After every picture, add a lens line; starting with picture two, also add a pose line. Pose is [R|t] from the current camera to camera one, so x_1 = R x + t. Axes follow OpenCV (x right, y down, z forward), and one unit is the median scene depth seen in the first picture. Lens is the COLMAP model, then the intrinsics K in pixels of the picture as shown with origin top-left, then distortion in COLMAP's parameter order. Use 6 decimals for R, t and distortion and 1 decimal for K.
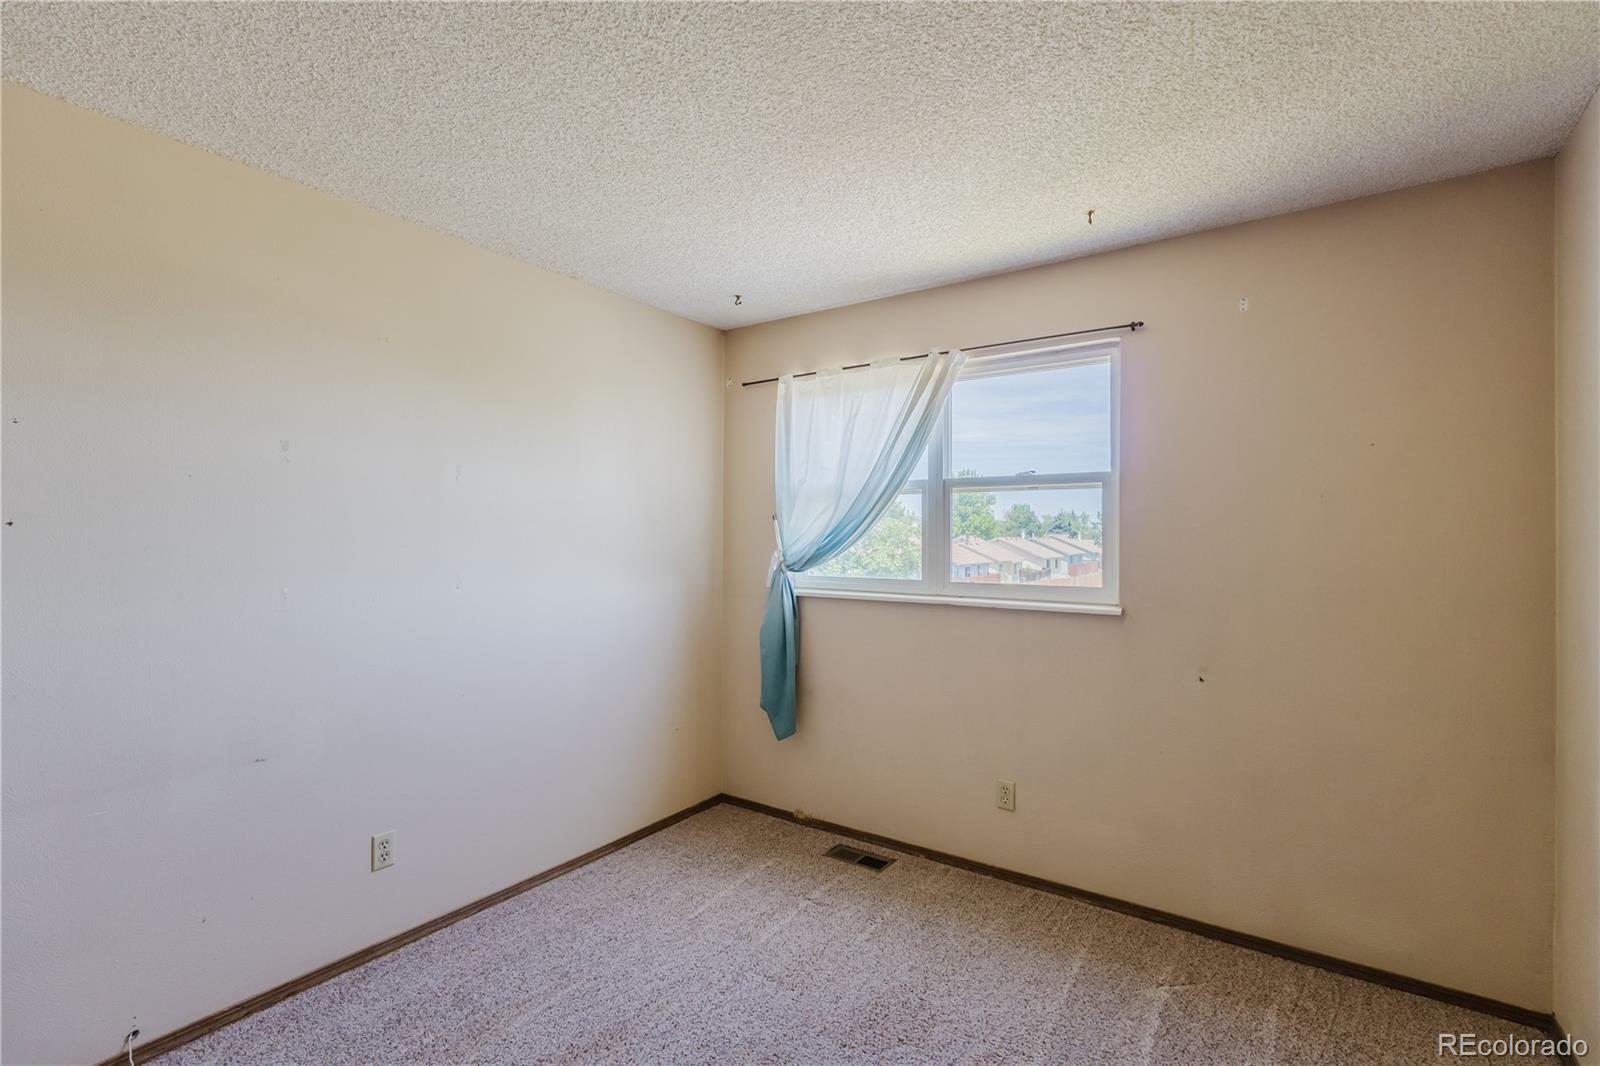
lens RADIAL K [[731.7, 0, 752.7], [0, 731.7, 530.4], [0, 0, 1]] dist [-0.001047, 0.002485]
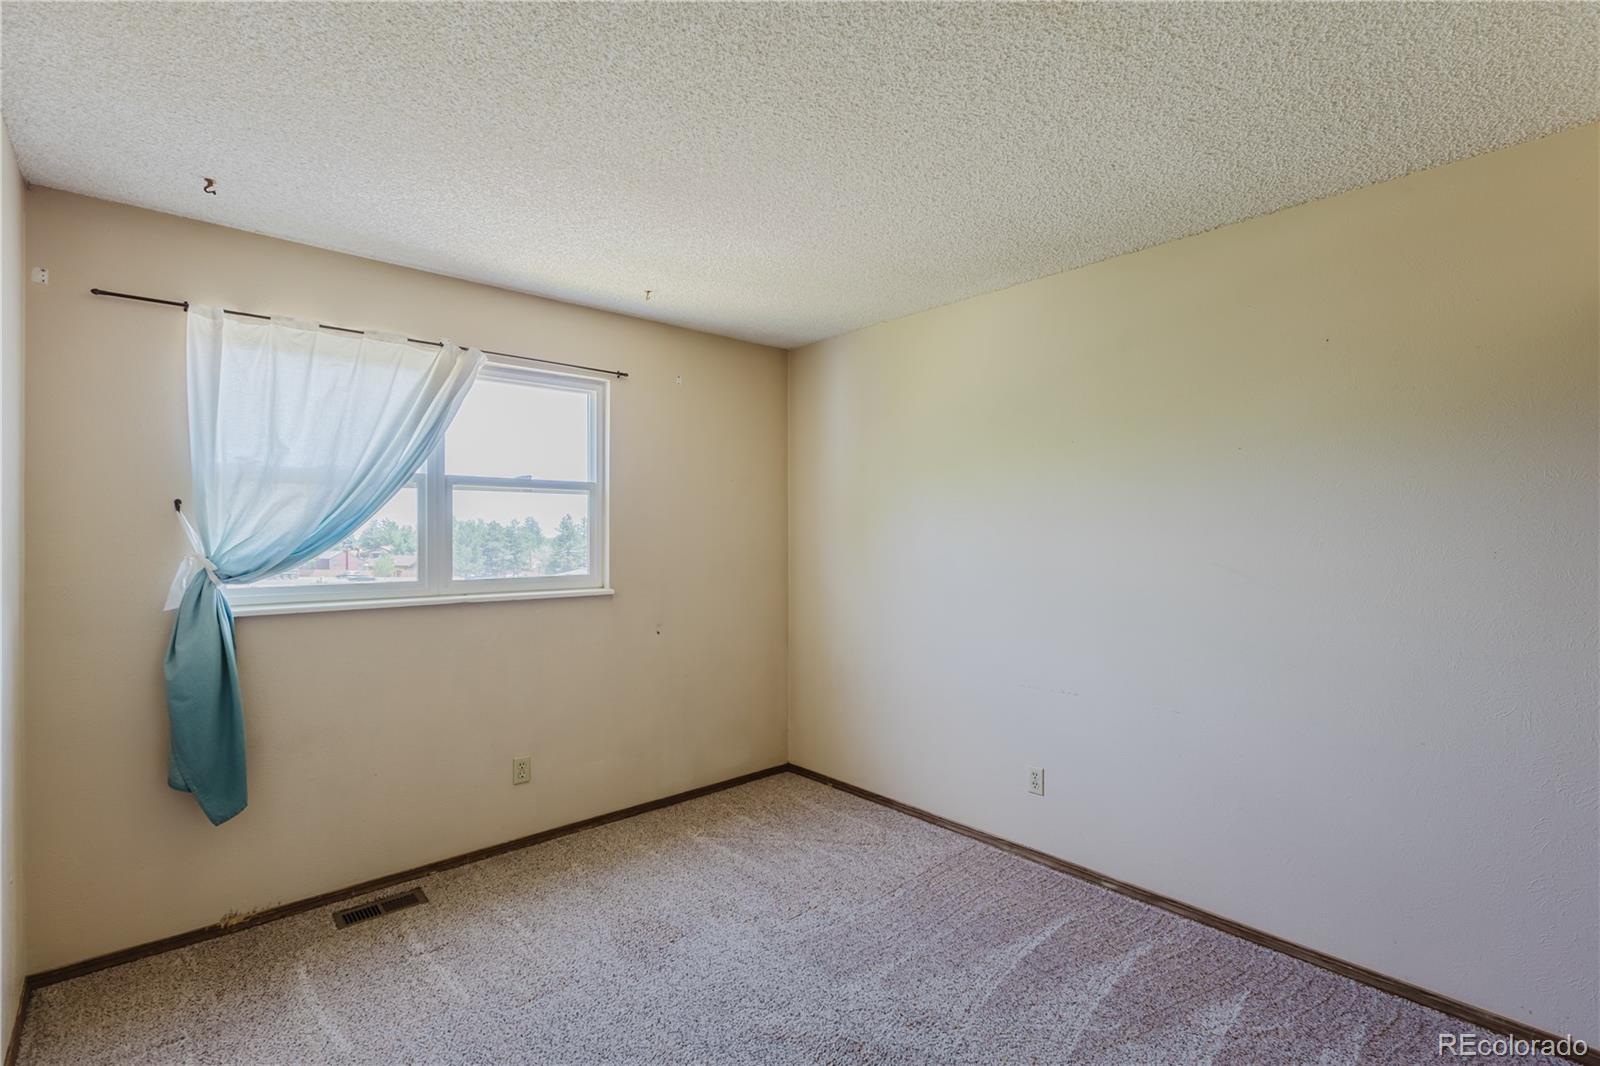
lens RADIAL K [[731.7, 0, 809.1], [0, 731.7, 538.6], [0, 0, 1]] dist [-0.001047, 0.002485]
pose [[0.205526, -0.003349, 0.978646, -0.592820], [0.002910, 0.999992, 0.002811, 0.012657], [-0.978647, 0.002270, 0.205534, 0.330077]]
